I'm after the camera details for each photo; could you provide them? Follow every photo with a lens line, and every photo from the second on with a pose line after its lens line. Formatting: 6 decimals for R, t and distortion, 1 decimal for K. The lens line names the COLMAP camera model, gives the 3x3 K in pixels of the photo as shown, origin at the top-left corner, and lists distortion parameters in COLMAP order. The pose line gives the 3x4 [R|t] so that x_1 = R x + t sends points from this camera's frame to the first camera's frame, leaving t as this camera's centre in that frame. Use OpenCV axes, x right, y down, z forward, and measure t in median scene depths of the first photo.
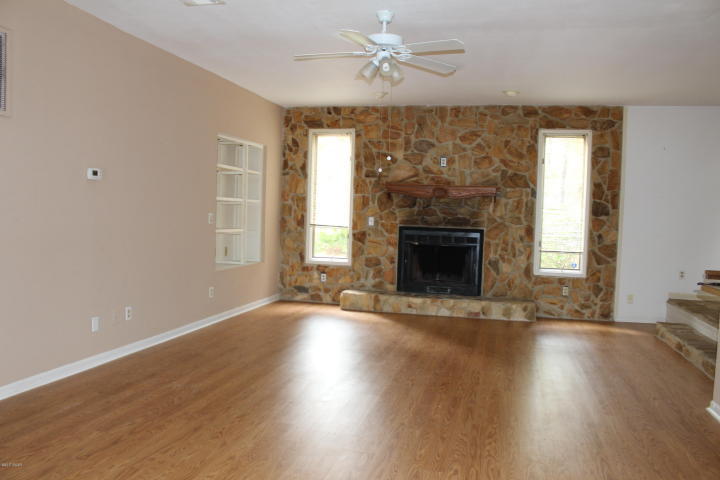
lens RADIAL K [[600.2, 0, 360.8], [0, 600.2, 237.2], [0, 0, 1]] dist [-0.126843, 0.076211]
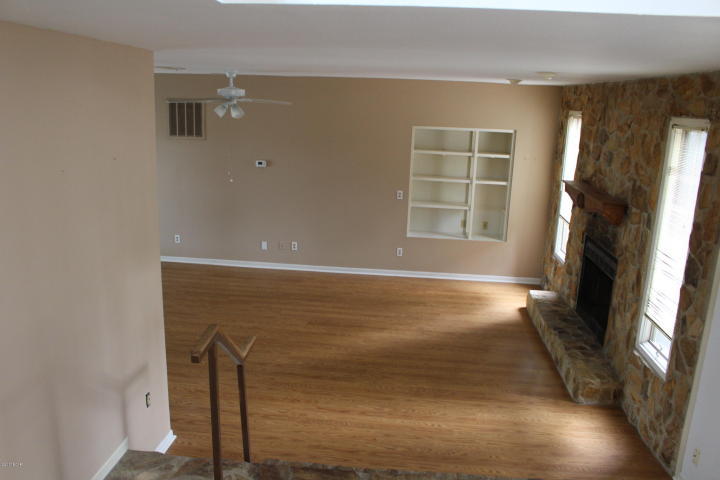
lens RADIAL K [[600.2, 0, 356.5], [0, 600.2, 243.4], [0, 0, 1]] dist [-0.126843, 0.076211]
pose [[0.143398, 0.207783, -0.967607, 0.793678], [-0.070445, 0.977374, 0.199441, -0.142906], [0.987155, 0.039564, 0.154791, 0.565440]]
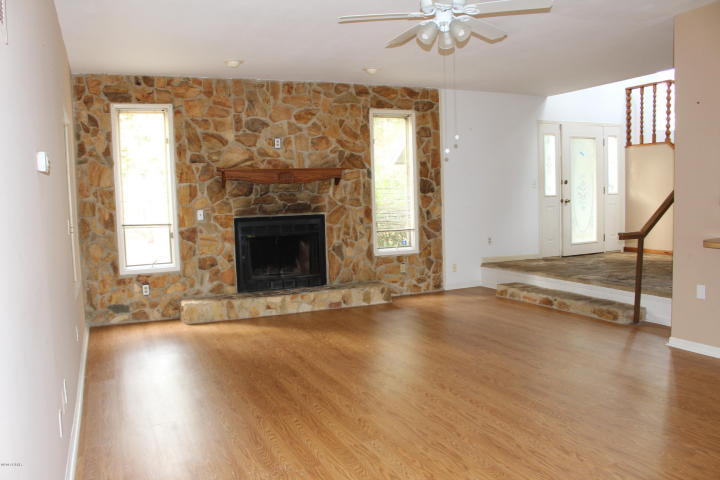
lens RADIAL K [[600.2, 0, 353.0], [0, 600.2, 237.9], [0, 0, 1]] dist [-0.126843, 0.076211]
pose [[0.795798, -0.097687, 0.597630, -0.316356], [0.081808, 0.995198, 0.053737, -0.022379], [-0.600010, 0.006127, 0.799969, 0.206227]]
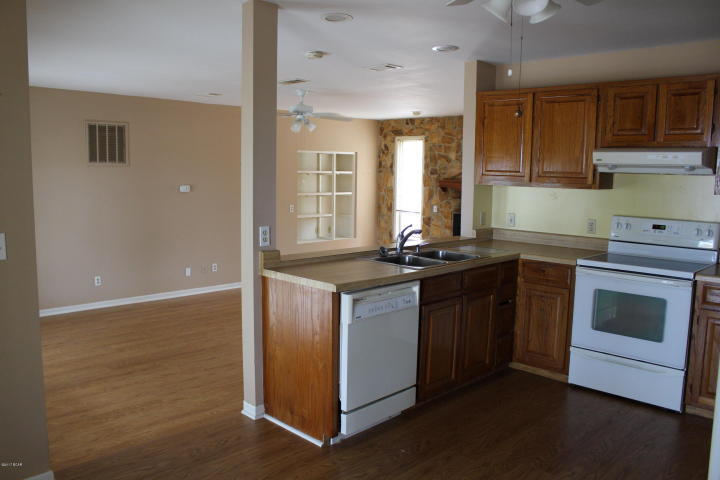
lens RADIAL K [[600.2, 0, 356.1], [0, 600.2, 242.6], [0, 0, 1]] dist [-0.126843, 0.076211]
pose [[0.861402, 0.043436, -0.506064, 0.517542], [-0.009996, 0.997593, 0.068610, -0.041013], [0.507826, -0.054042, 0.859763, -0.170954]]
